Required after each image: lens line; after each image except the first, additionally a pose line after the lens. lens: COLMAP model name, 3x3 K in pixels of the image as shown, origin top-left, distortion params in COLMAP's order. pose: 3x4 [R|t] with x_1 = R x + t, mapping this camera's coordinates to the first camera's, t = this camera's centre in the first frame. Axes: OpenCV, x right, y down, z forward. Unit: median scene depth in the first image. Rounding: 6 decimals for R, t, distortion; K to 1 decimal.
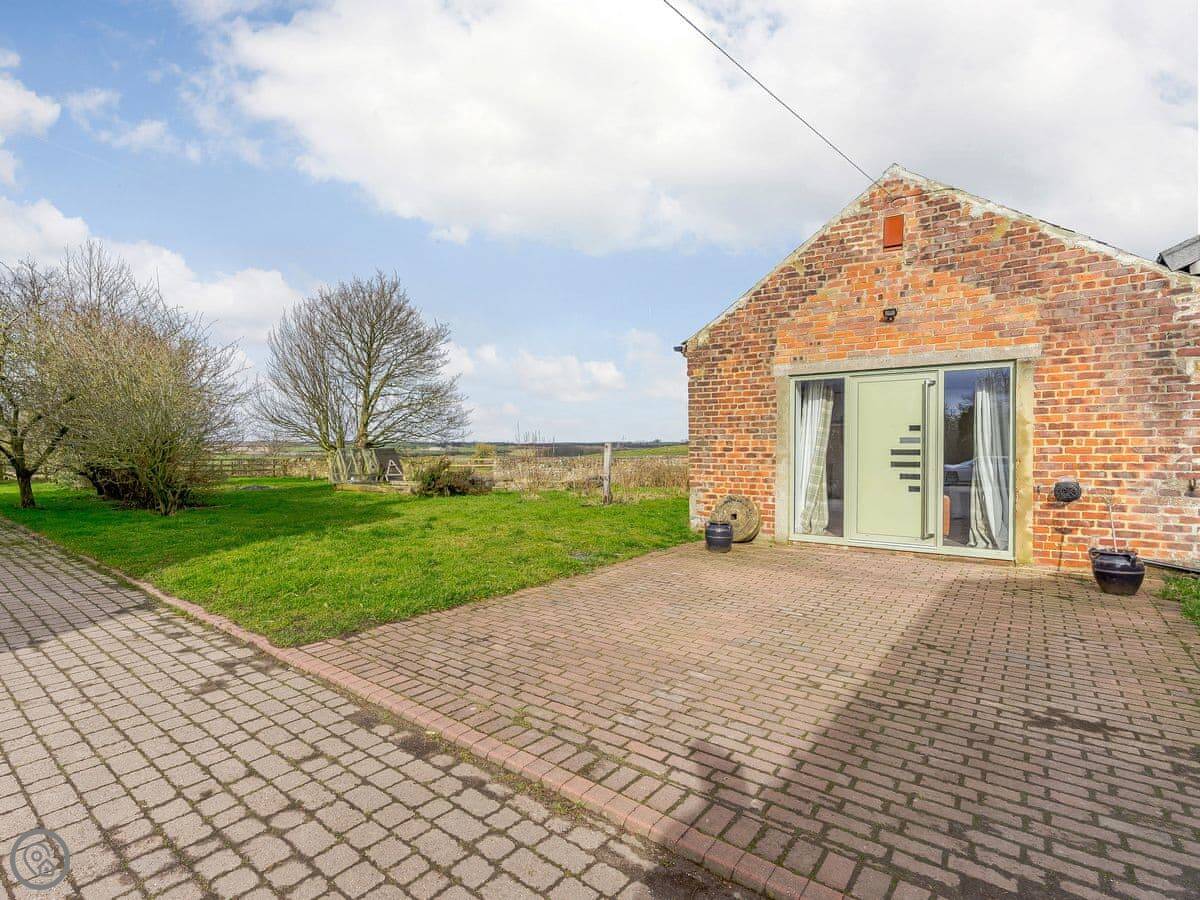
lens RADIAL K [[519.9, 0, 588.5], [0, 519.9, 452.5], [0, 0, 1]] dist [-0.000286, 0.002236]
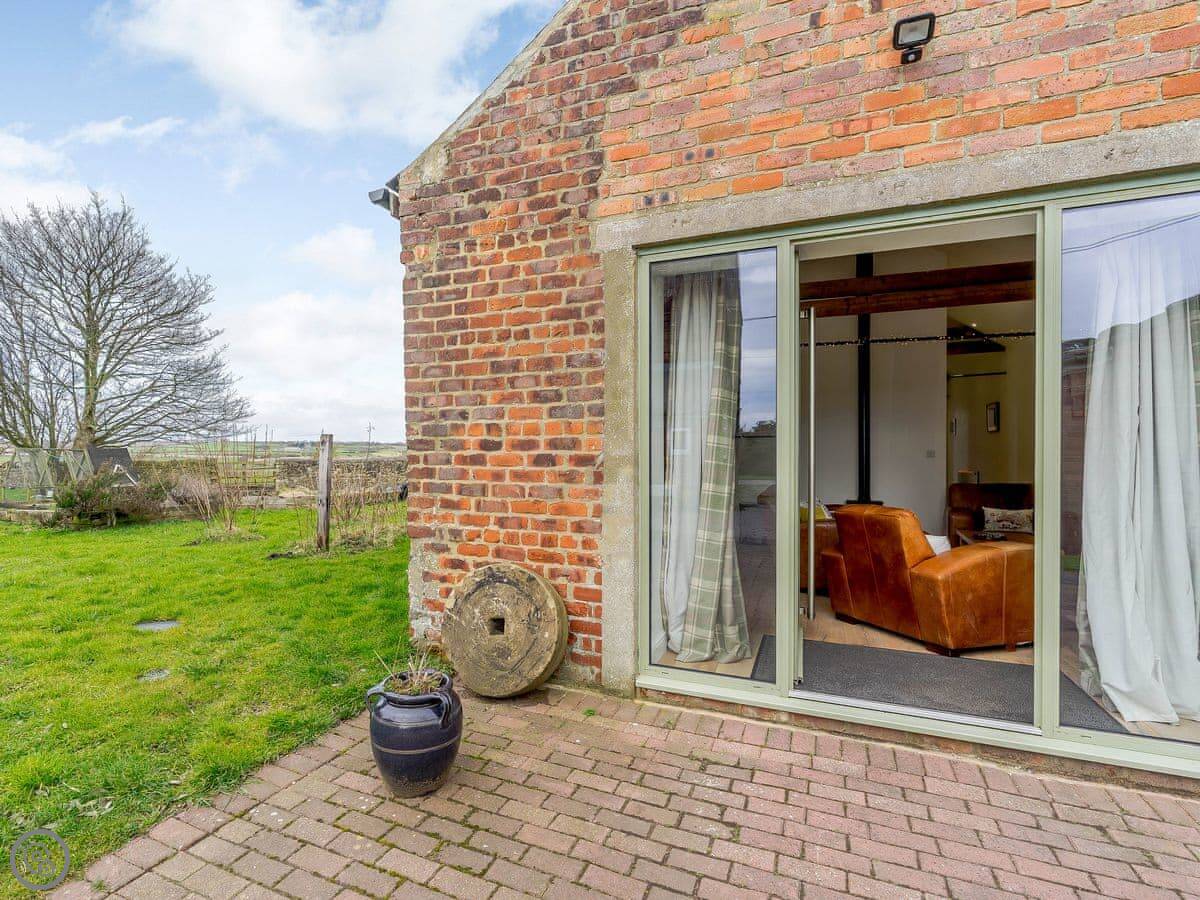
lens RADIAL K [[435.7, 0, 602.0], [0, 435.7, 451.3], [0, 0, 1]] dist [-0.001171, -0.000011]
pose [[0.969123, -0.005610, 0.246516, 0.289249], [0.005579, 0.999984, 0.000822, -0.001214], [-0.246516, 0.000578, 0.969138, 0.713548]]
